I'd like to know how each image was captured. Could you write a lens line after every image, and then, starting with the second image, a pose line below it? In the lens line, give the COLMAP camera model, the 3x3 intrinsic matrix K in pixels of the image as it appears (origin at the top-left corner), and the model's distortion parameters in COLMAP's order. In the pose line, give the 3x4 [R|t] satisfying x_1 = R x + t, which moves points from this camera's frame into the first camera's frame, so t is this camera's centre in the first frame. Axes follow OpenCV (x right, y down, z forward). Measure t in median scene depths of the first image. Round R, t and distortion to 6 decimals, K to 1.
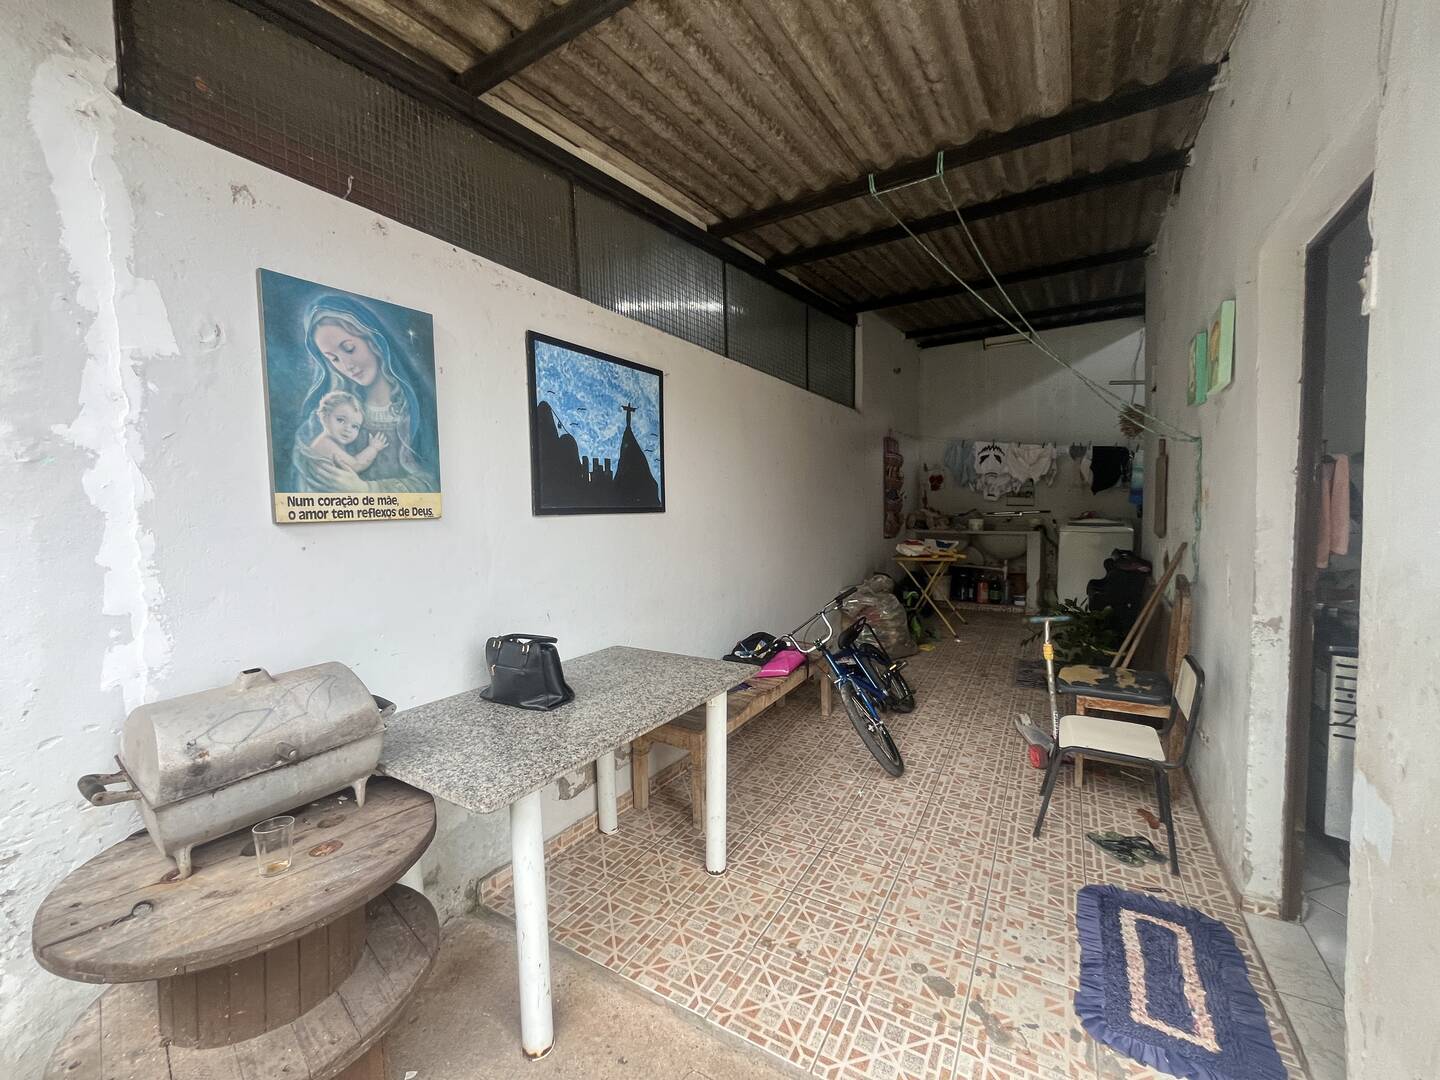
lens RADIAL K [[583.7, 0, 718.7], [0, 583.7, 540.1], [0, 0, 1]] dist [-0.000079, -0.000083]
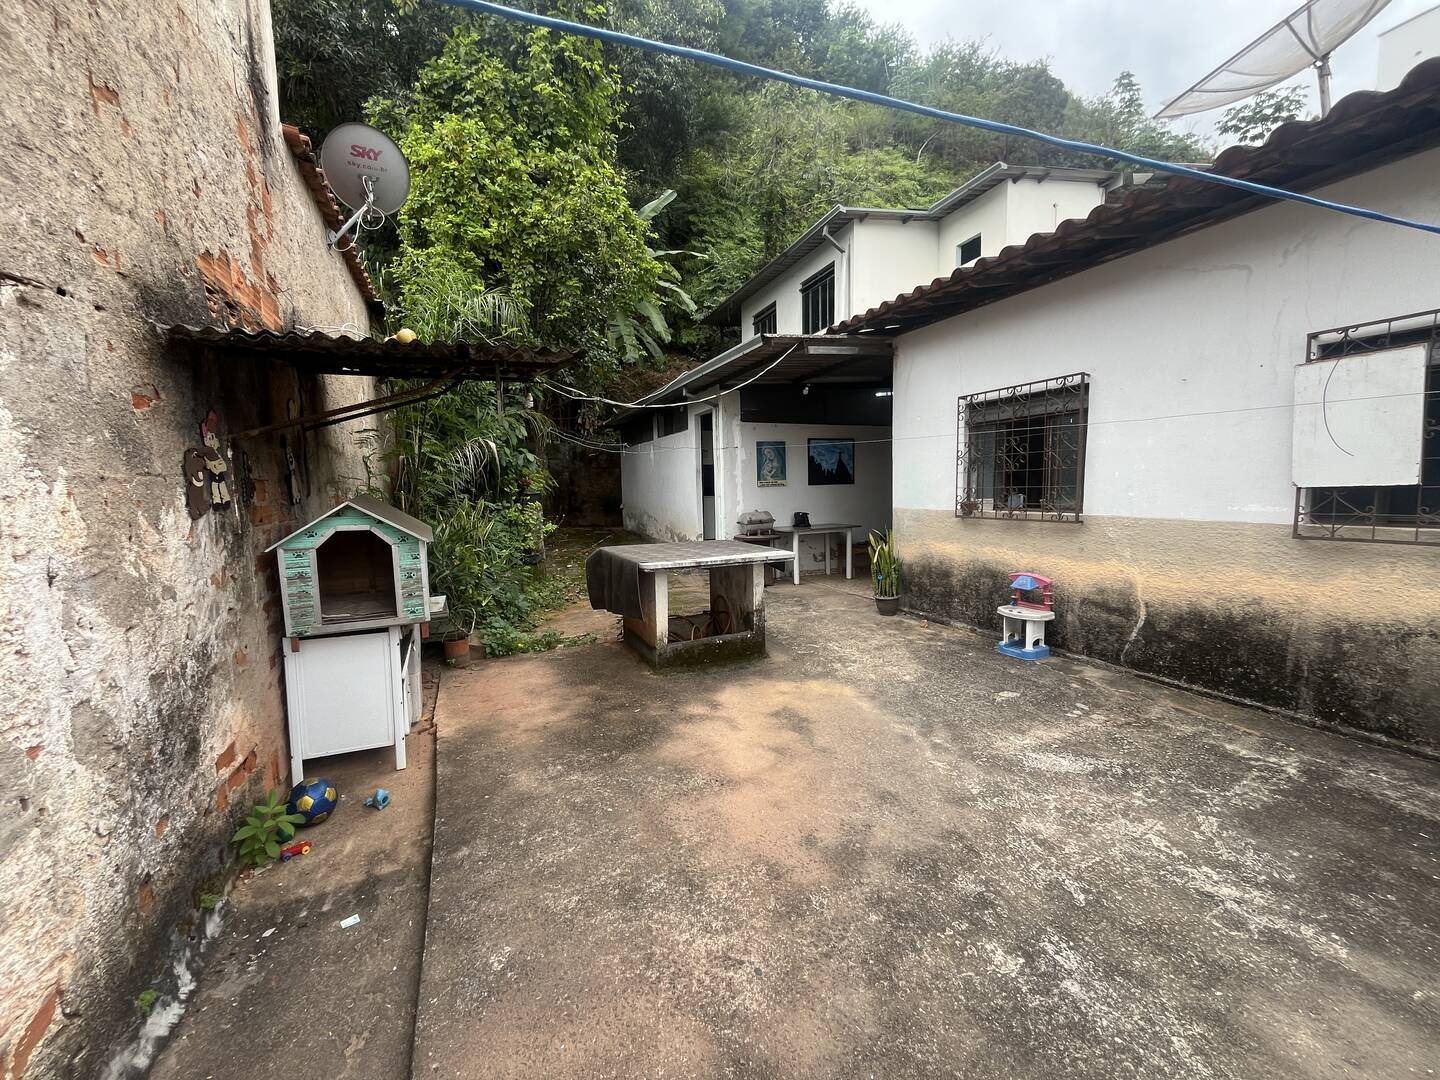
lens RADIAL K [[581.5, 0, 721.4], [0, 581.5, 536.7], [0, 0, 1]] dist [0.000087, 0.000000]
pose [[0.816353, 0.051285, -0.575271, 1.487599], [-0.023129, 0.998154, 0.056164, 0.098170], [0.577089, -0.032545, 0.816032, -2.563846]]
